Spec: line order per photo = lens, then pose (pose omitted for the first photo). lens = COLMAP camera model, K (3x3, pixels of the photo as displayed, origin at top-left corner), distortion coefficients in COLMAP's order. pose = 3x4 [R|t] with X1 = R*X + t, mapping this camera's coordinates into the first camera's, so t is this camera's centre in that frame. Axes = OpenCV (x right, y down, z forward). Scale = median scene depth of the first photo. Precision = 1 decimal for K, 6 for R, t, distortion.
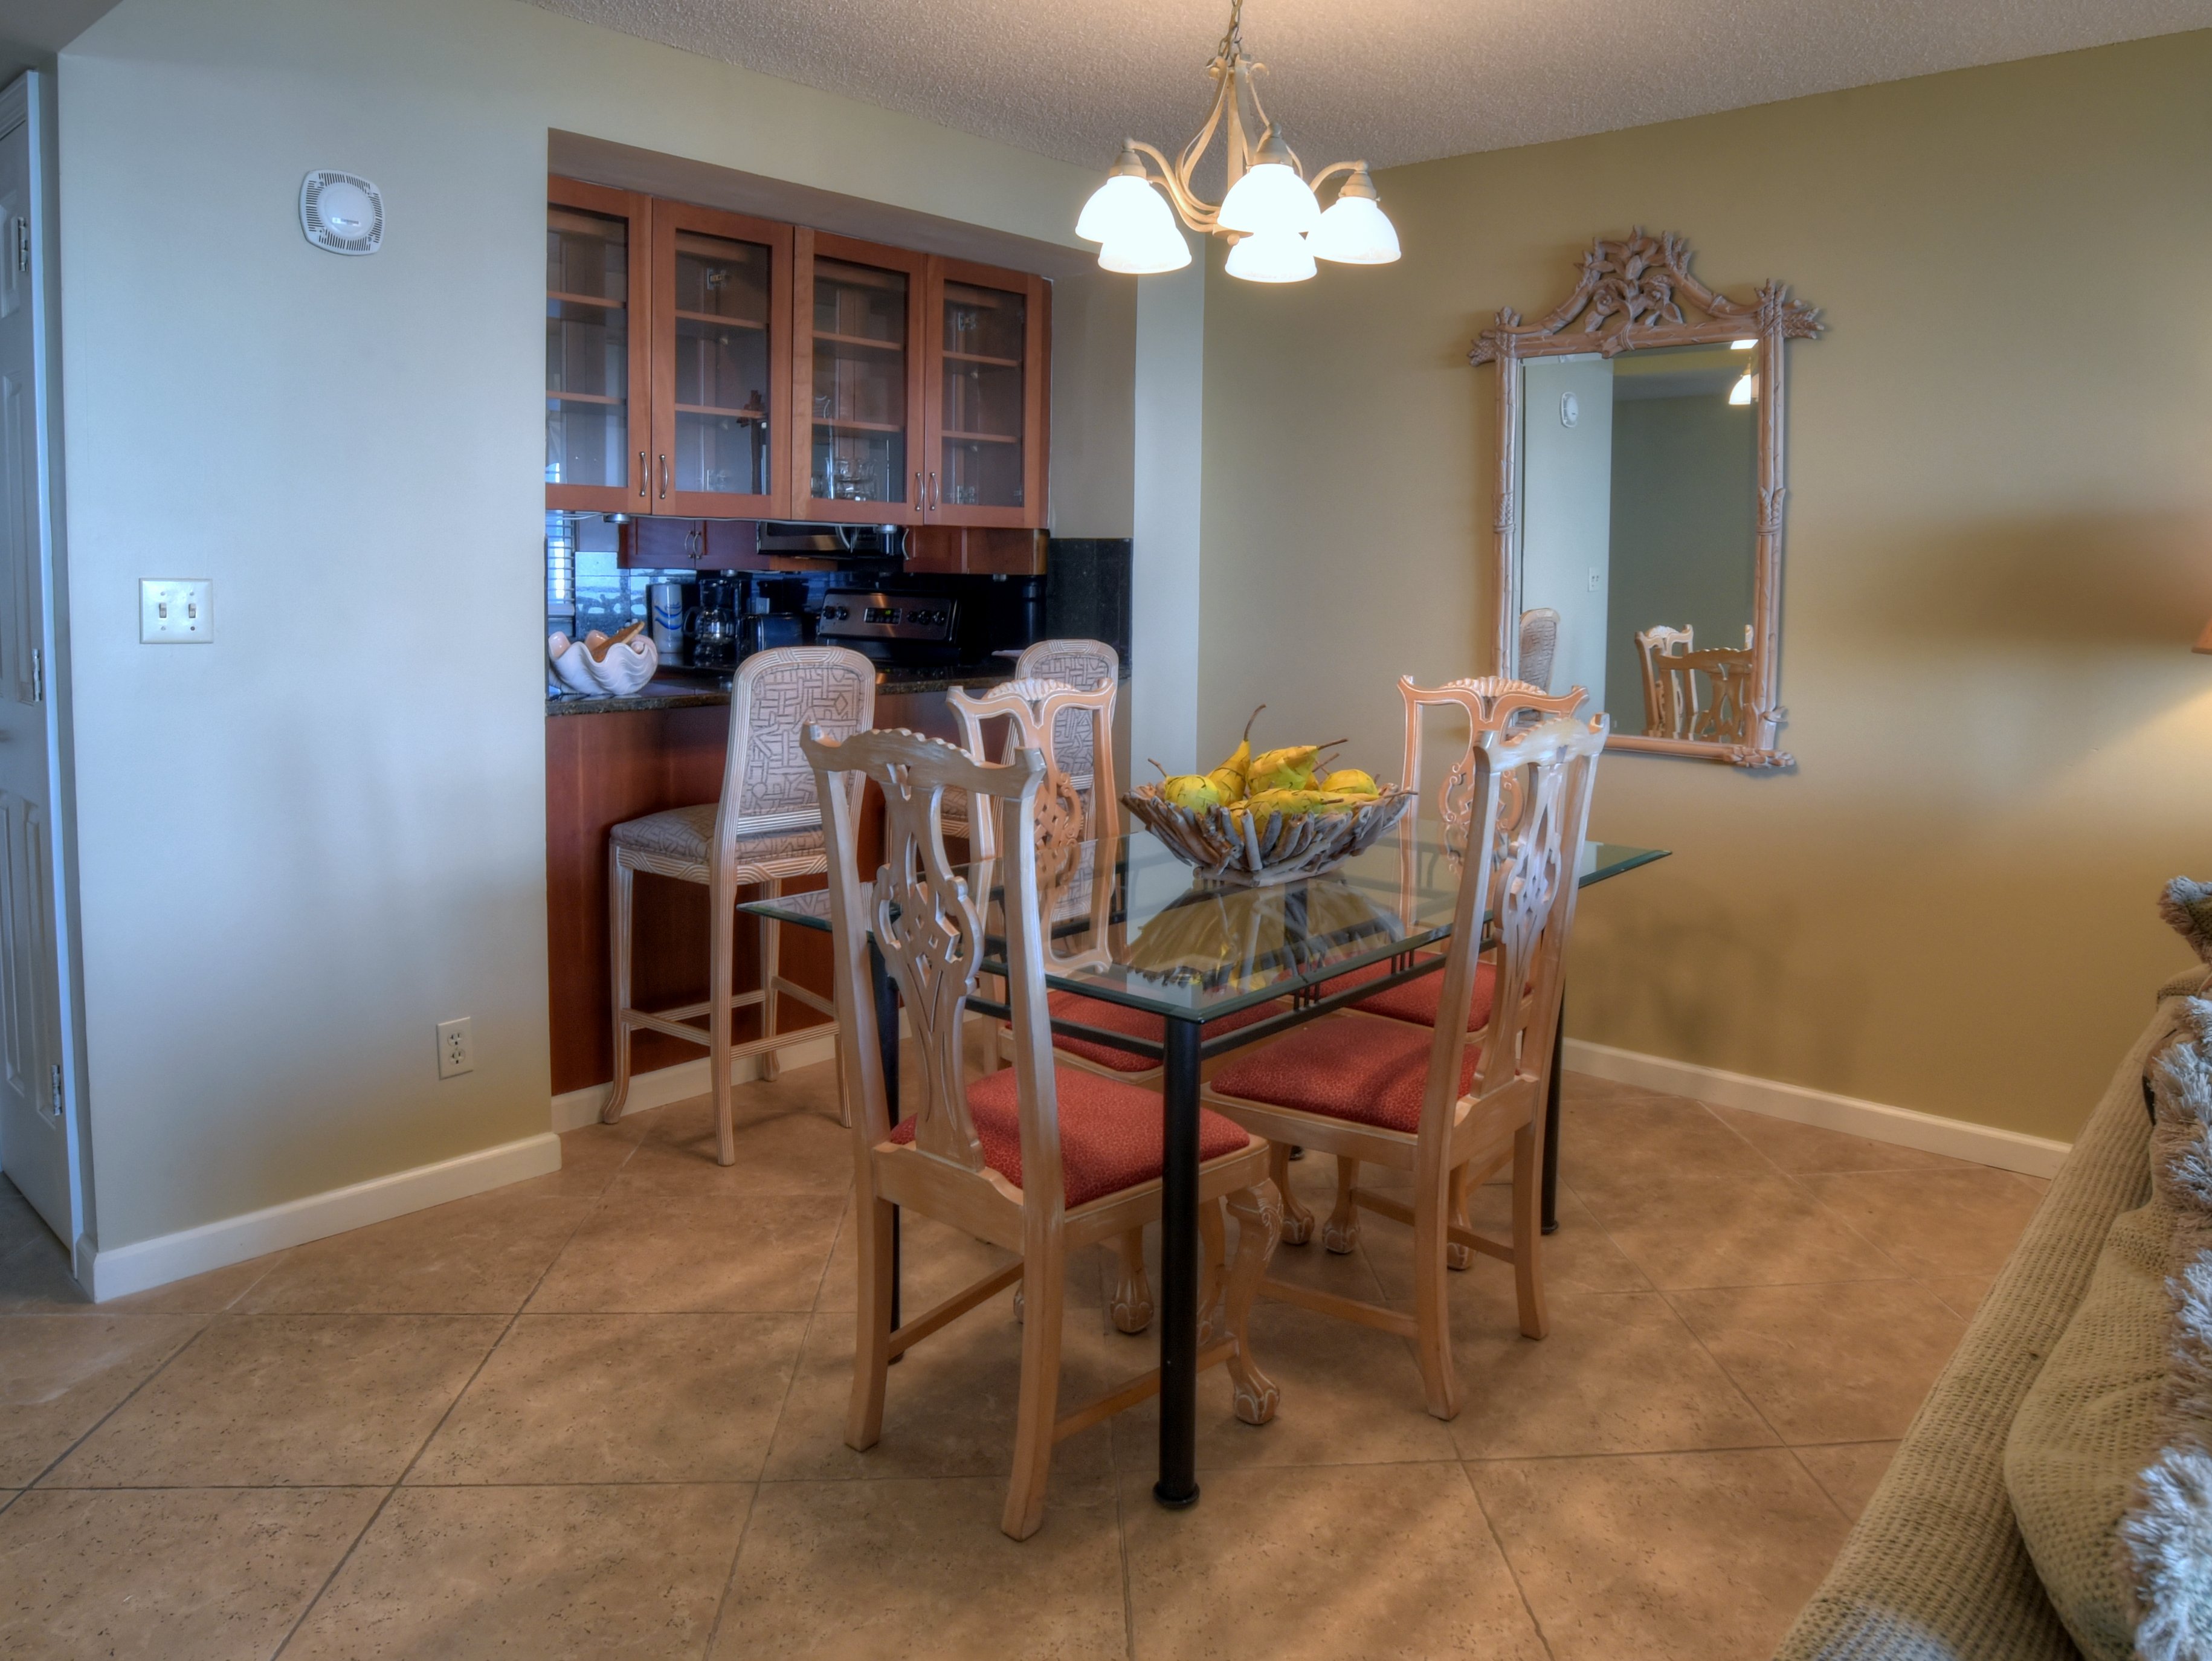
lens RADIAL K [[1668.8, 0, 1327.1], [0, 1668.8, 703.1], [0, 0, 1]] dist [-0.087554, 0.052092]
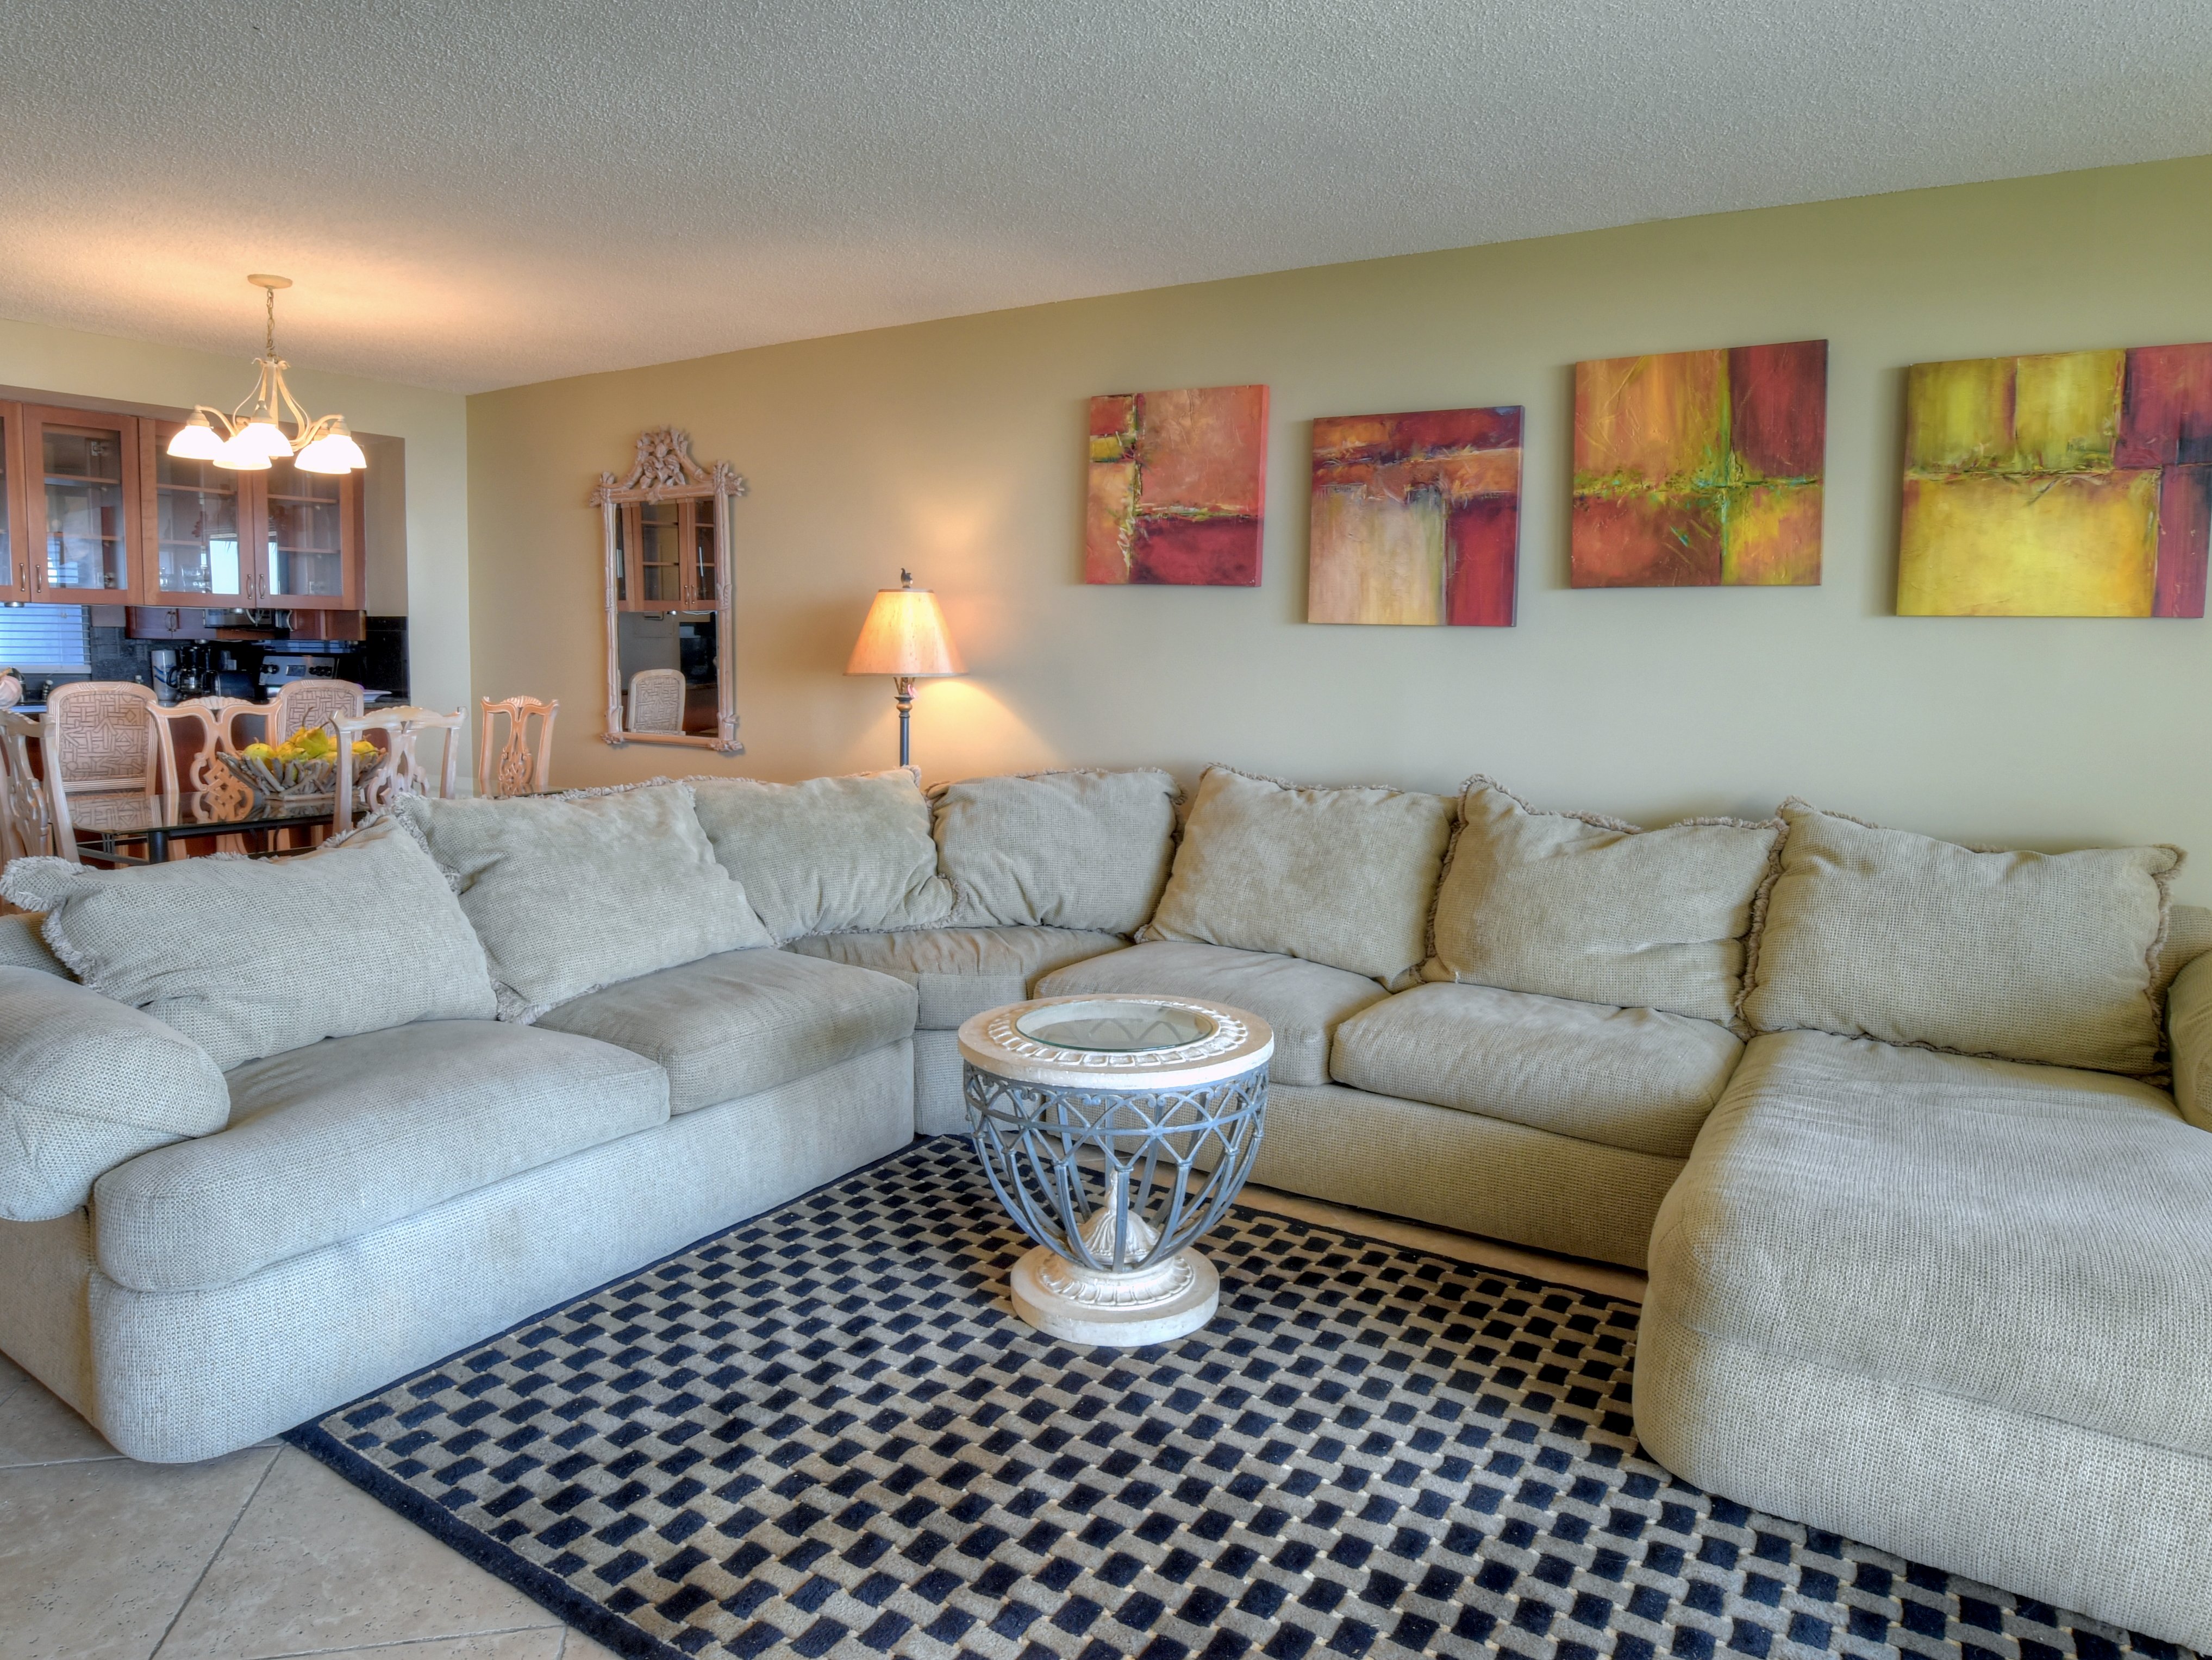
lens RADIAL K [[1405.0, 0, 1122.6], [0, 1405.0, 781.2], [0, 0, 1]] dist [-0.068590, 0.021697]
pose [[0.990956, -0.013765, 0.133481, 0.468095], [0.011286, 0.999750, 0.019312, 0.046505], [-0.133714, -0.017631, 0.990863, -0.454881]]
